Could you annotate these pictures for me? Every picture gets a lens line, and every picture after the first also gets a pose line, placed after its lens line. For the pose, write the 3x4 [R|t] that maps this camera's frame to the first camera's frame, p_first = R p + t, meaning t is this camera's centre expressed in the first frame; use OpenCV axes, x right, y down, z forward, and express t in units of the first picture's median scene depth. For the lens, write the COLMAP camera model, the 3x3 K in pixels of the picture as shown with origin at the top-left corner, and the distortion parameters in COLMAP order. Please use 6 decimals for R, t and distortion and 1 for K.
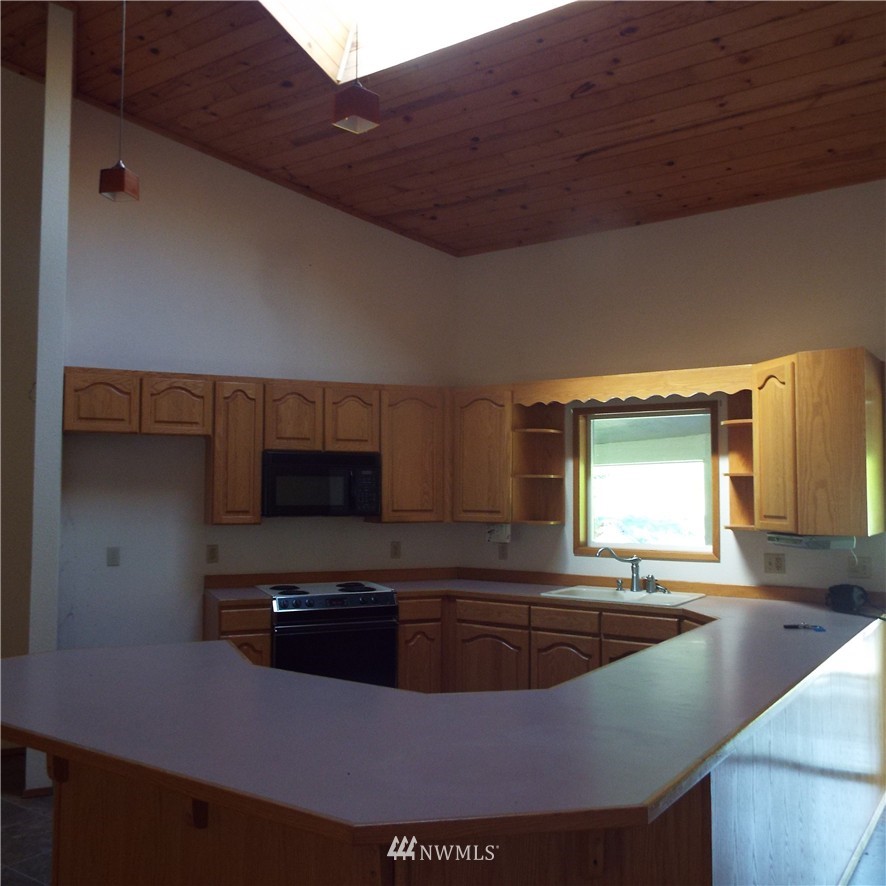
lens RADIAL K [[888.5, 0, 443.0], [0, 888.5, 439.7], [0, 0, 1]] dist [-0.008188, 0.000000]
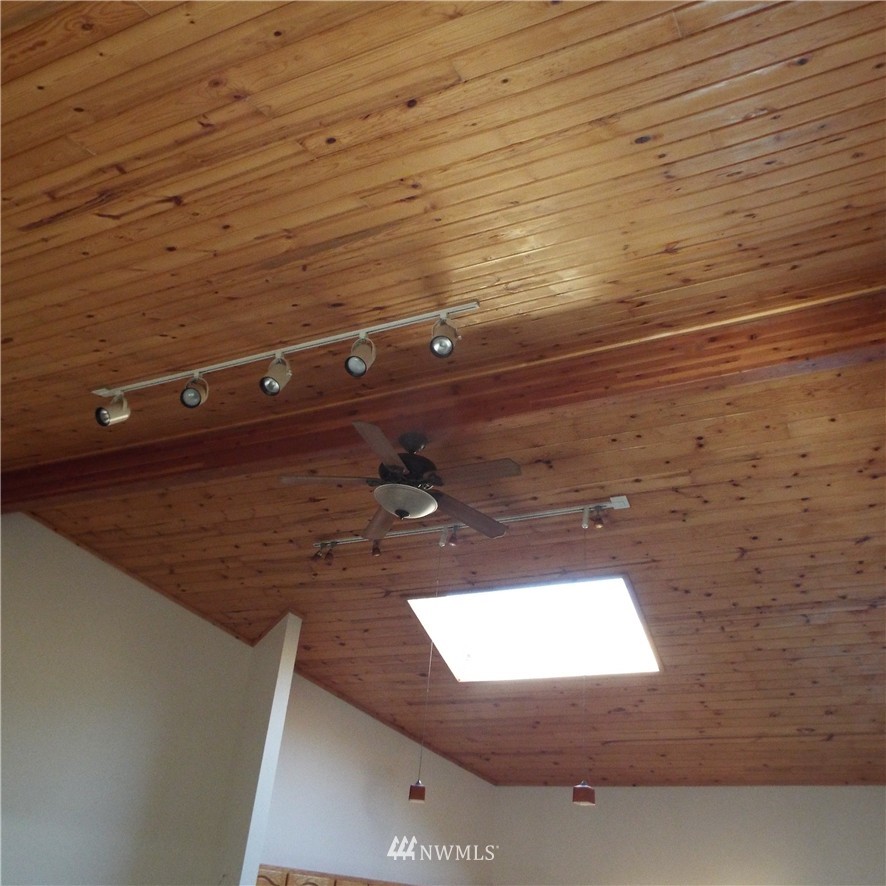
lens RADIAL K [[888.5, 0, 442.9], [0, 888.5, 443.1], [0, 0, 1]] dist [-0.008188, 0.000000]
pose [[0.984497, 0.145069, 0.098594, -0.356016], [-0.085528, 0.887786, -0.452239, -0.065373], [-0.153136, 0.436796, 0.886431, -0.549692]]
